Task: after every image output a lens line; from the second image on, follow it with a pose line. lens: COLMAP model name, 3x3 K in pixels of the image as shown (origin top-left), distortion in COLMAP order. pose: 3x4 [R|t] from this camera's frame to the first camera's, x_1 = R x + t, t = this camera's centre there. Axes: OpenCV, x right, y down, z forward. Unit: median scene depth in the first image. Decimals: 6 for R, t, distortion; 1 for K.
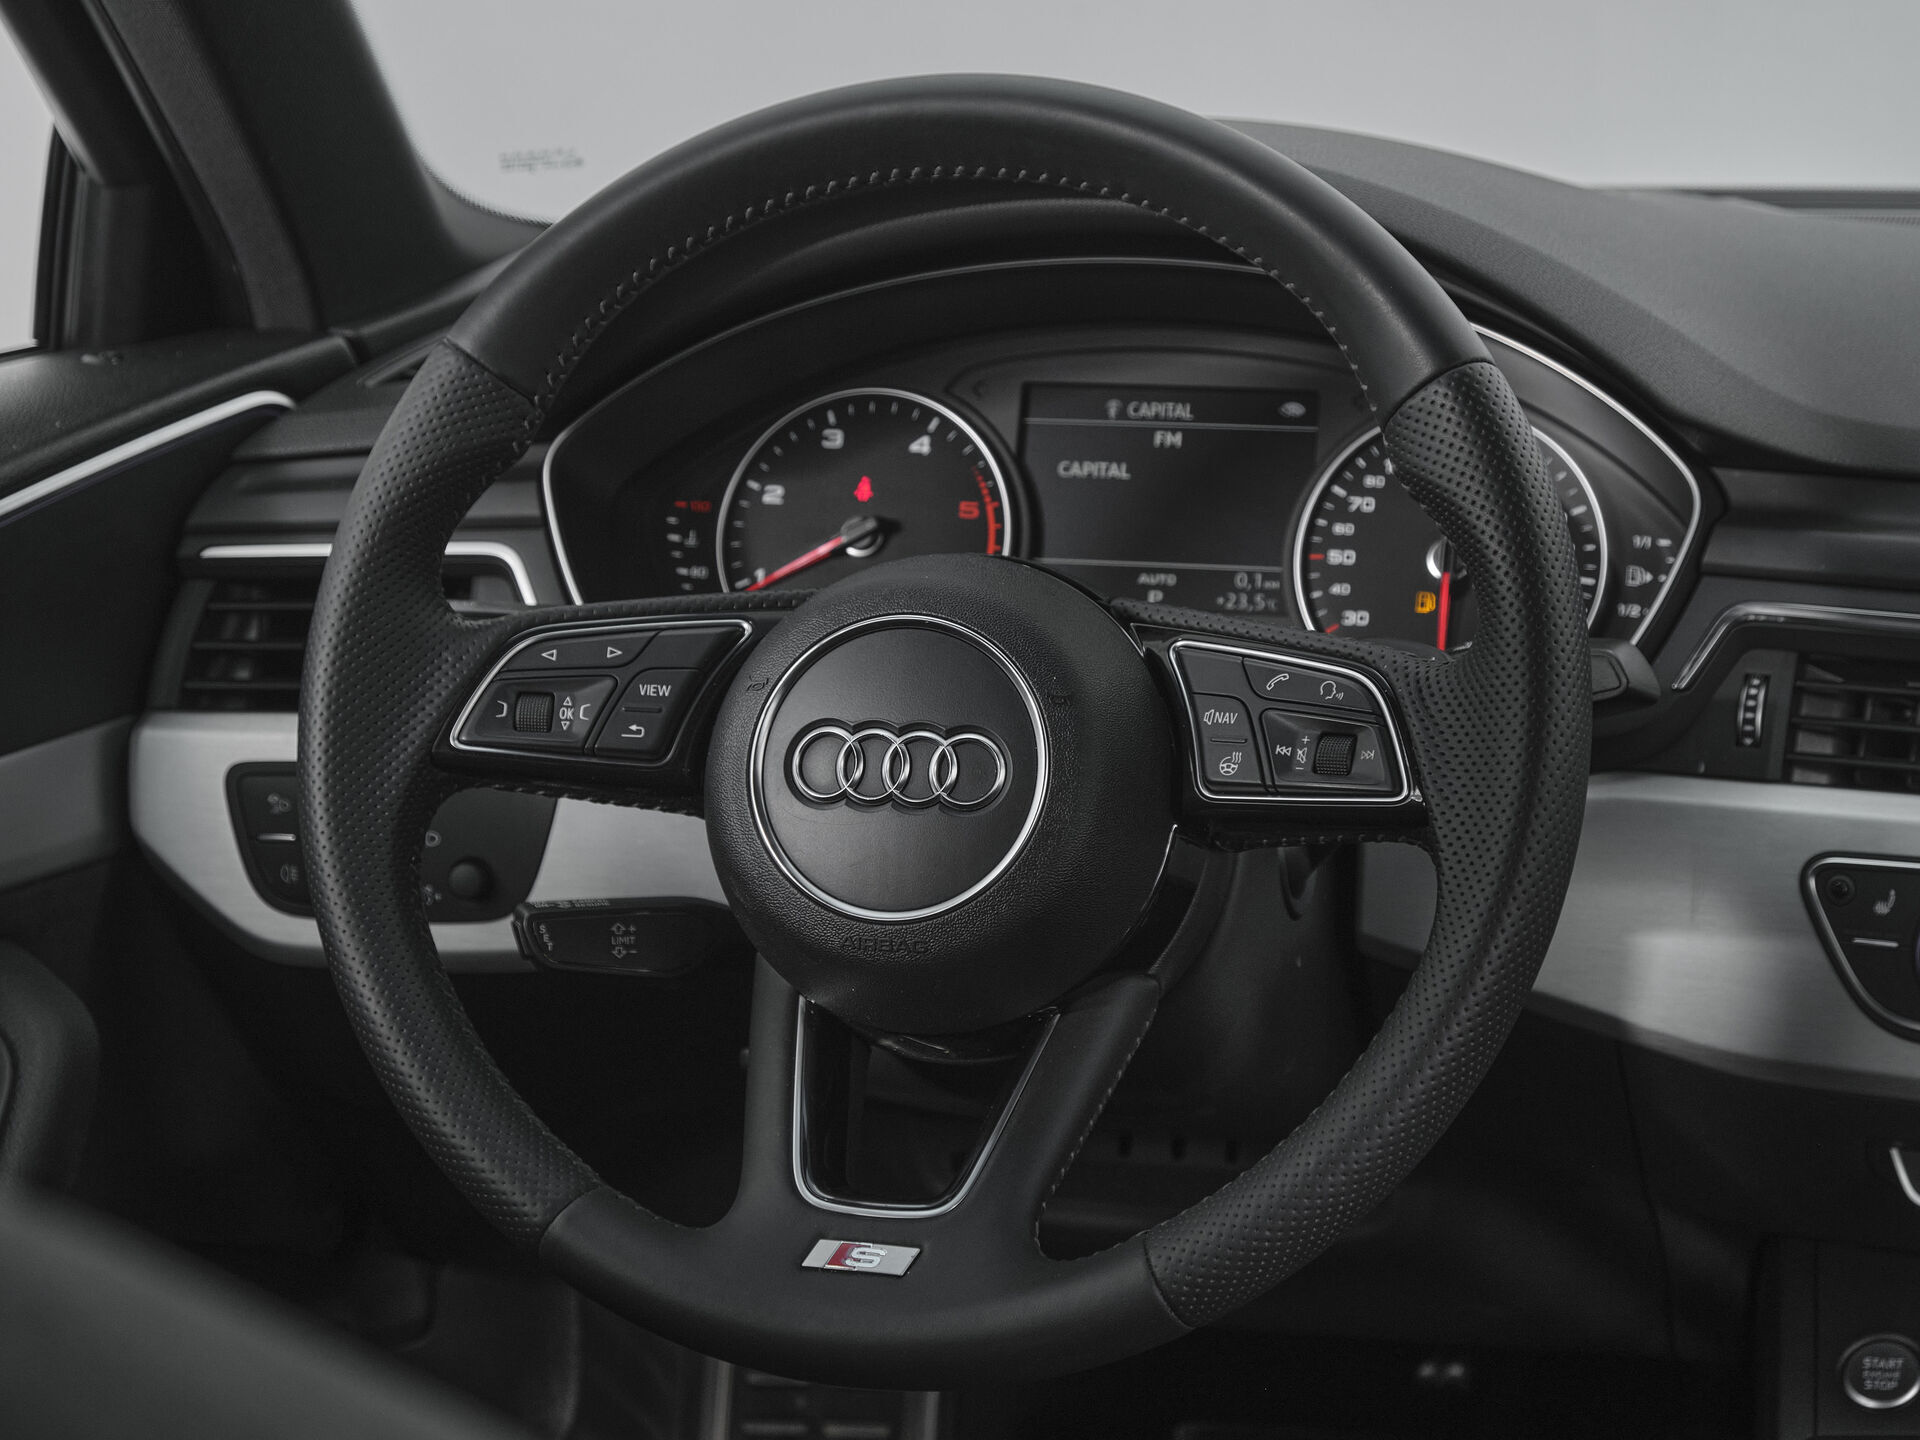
lens RADIAL K [[4127.9, 0, 960.0], [0, 4127.9, 720.0], [0, 0, 1]] dist [-0.490383, 2.342942]
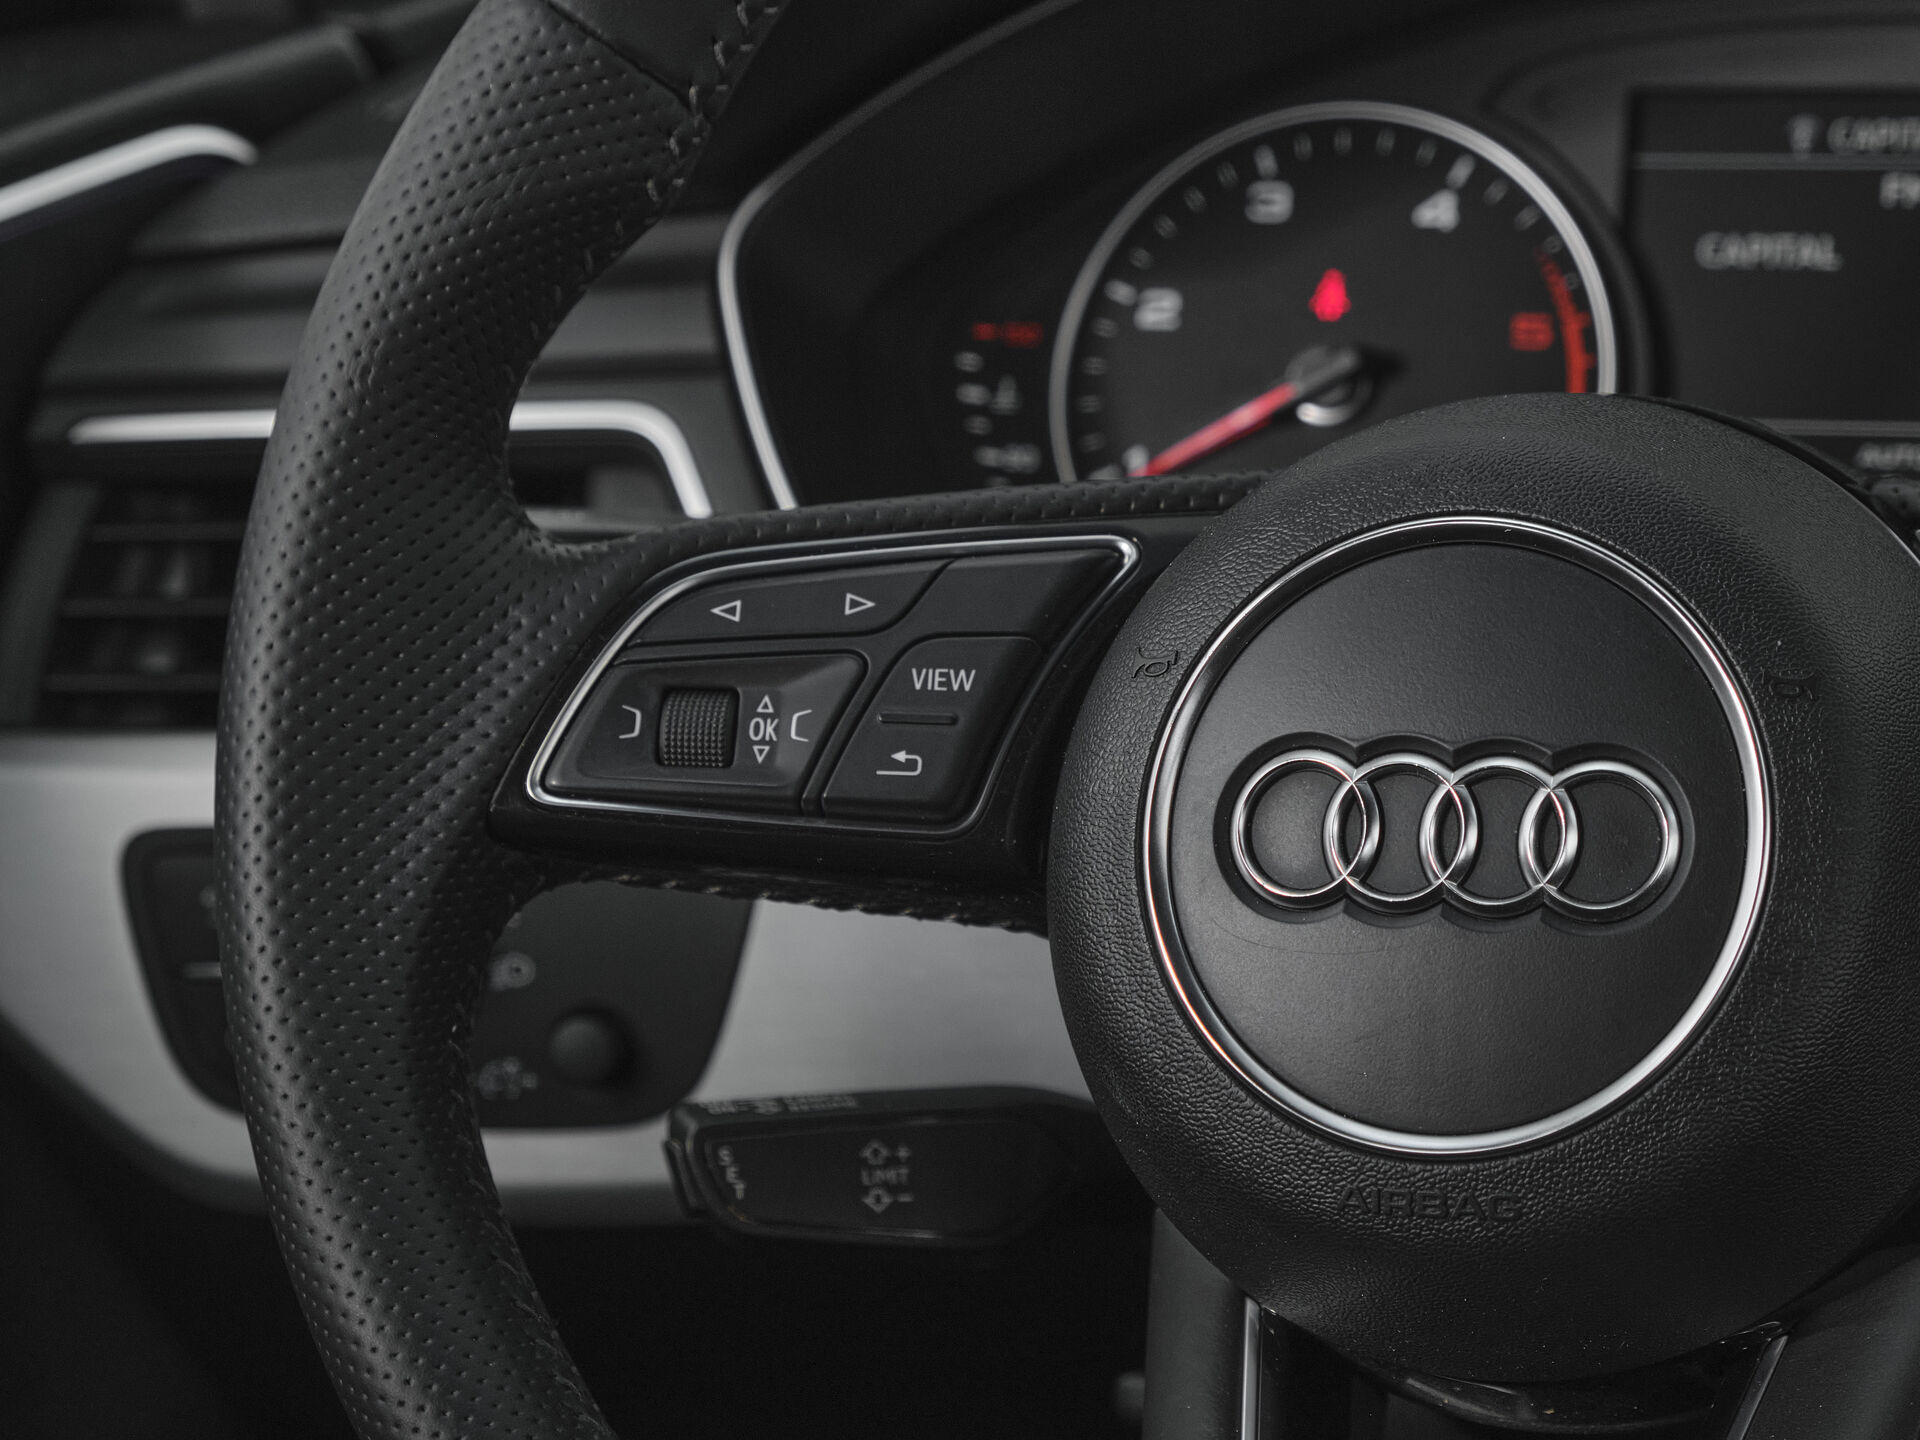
lens RADIAL K [[5789.1, 0, 960.0], [0, 5789.1, 720.0], [0, 0, 1]] dist [-0.203484, 1.005524]
pose [[0.997502, -0.013030, -0.069431, -0.023776], [0.012954, 0.999915, -0.001546, -0.001320], [0.069445, 0.000642, 0.997586, 0.305595]]
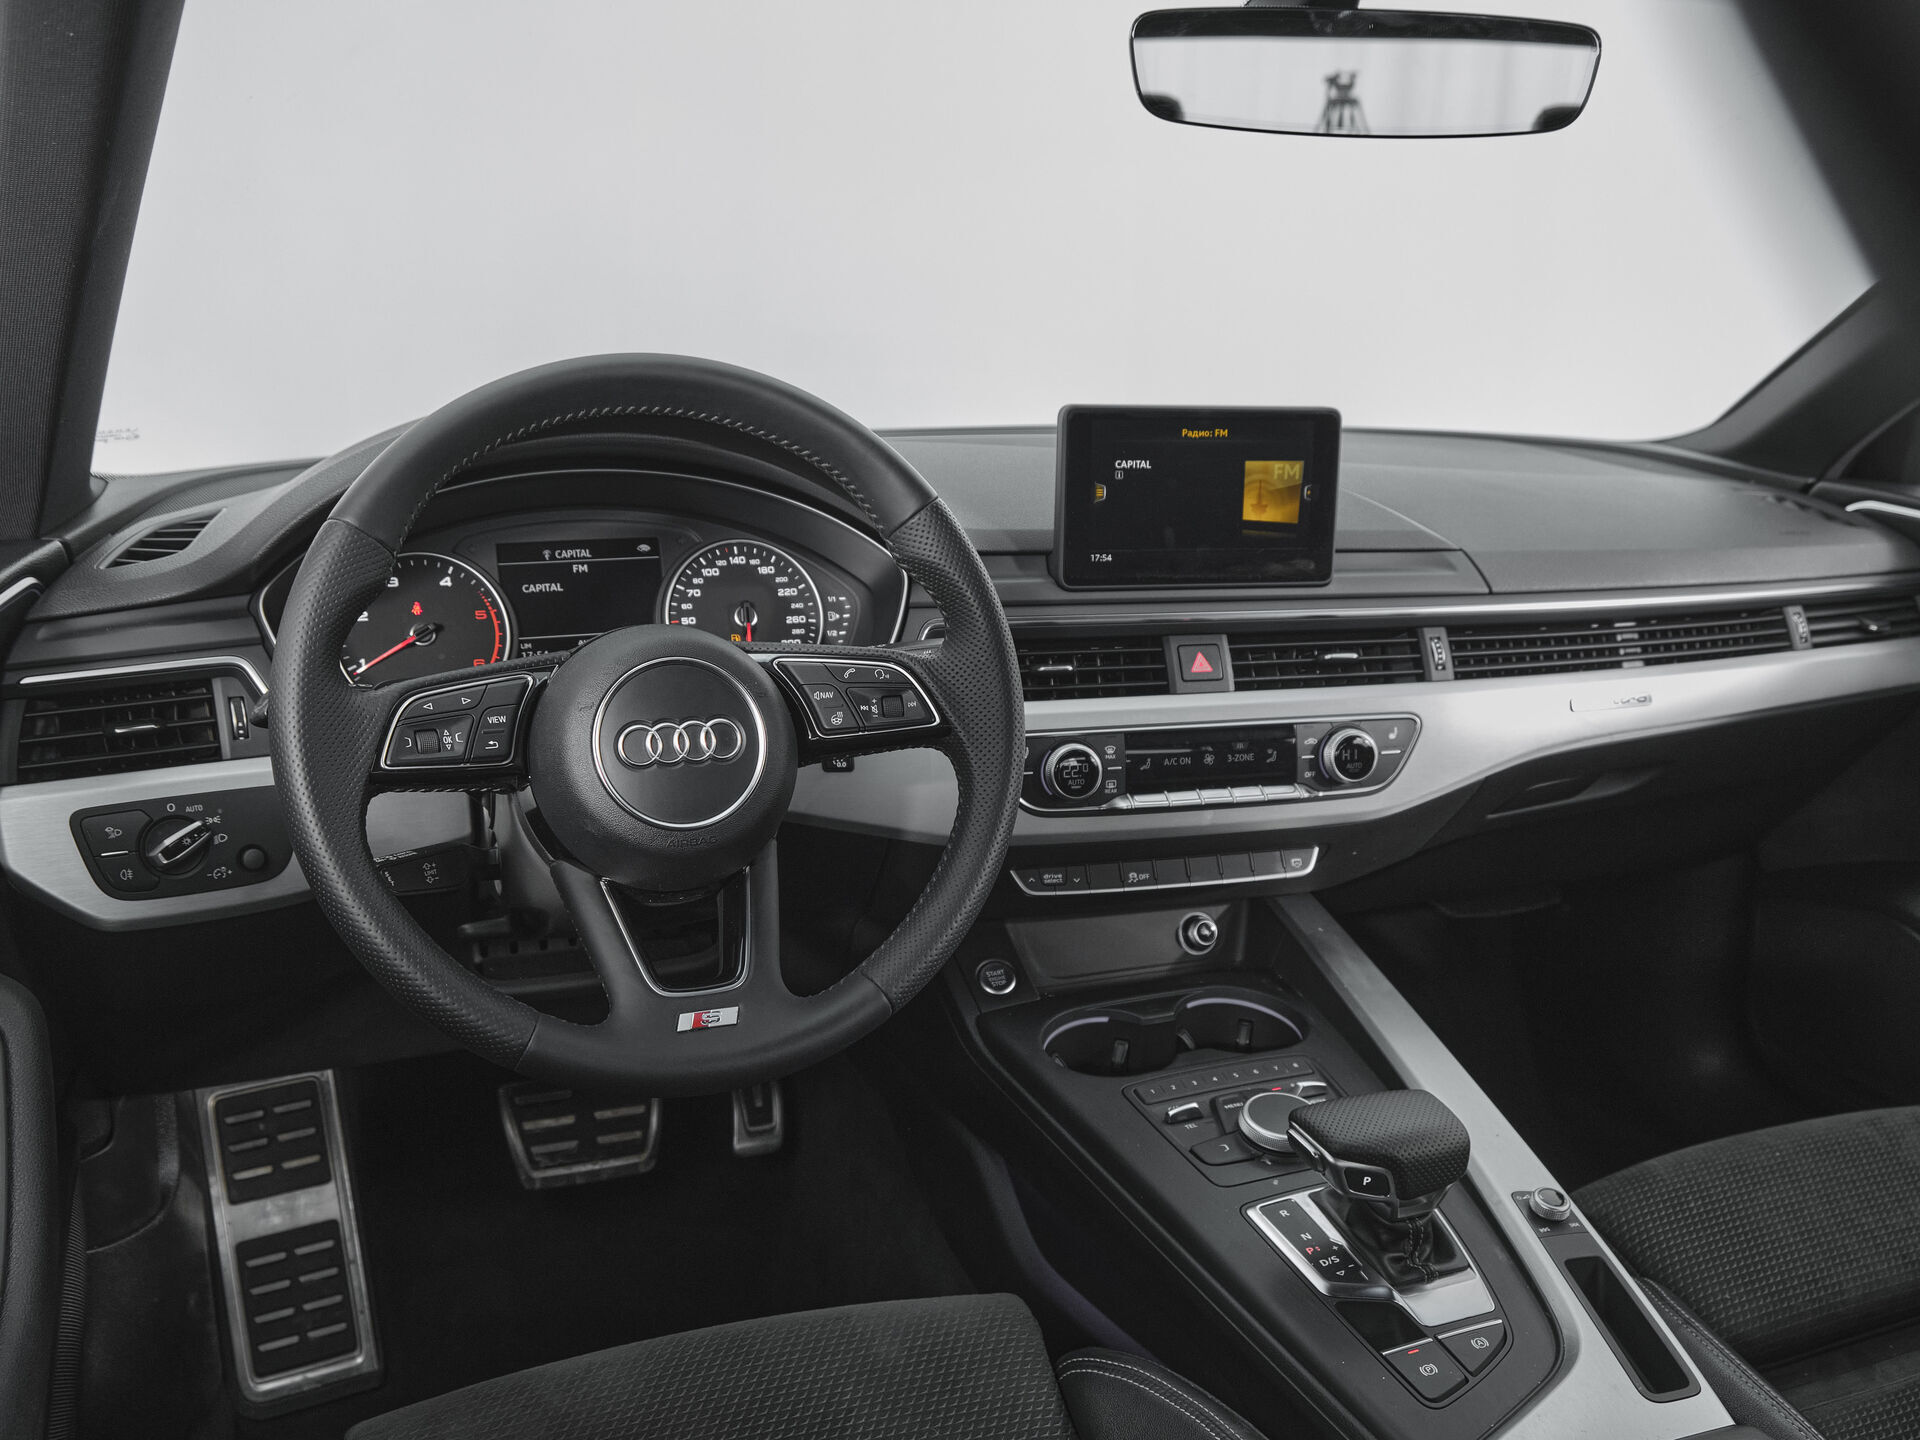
lens RADIAL K [[1700.8, 0, 960.0], [0, 1700.8, 720.0], [0, 0, 1]] dist [-0.032916, -0.007525]
pose [[0.793949, -0.119266, 0.596171, -0.335260], [0.115573, 0.992297, 0.044598, -0.016009], [-0.596898, 0.033493, 0.801618, 0.318435]]
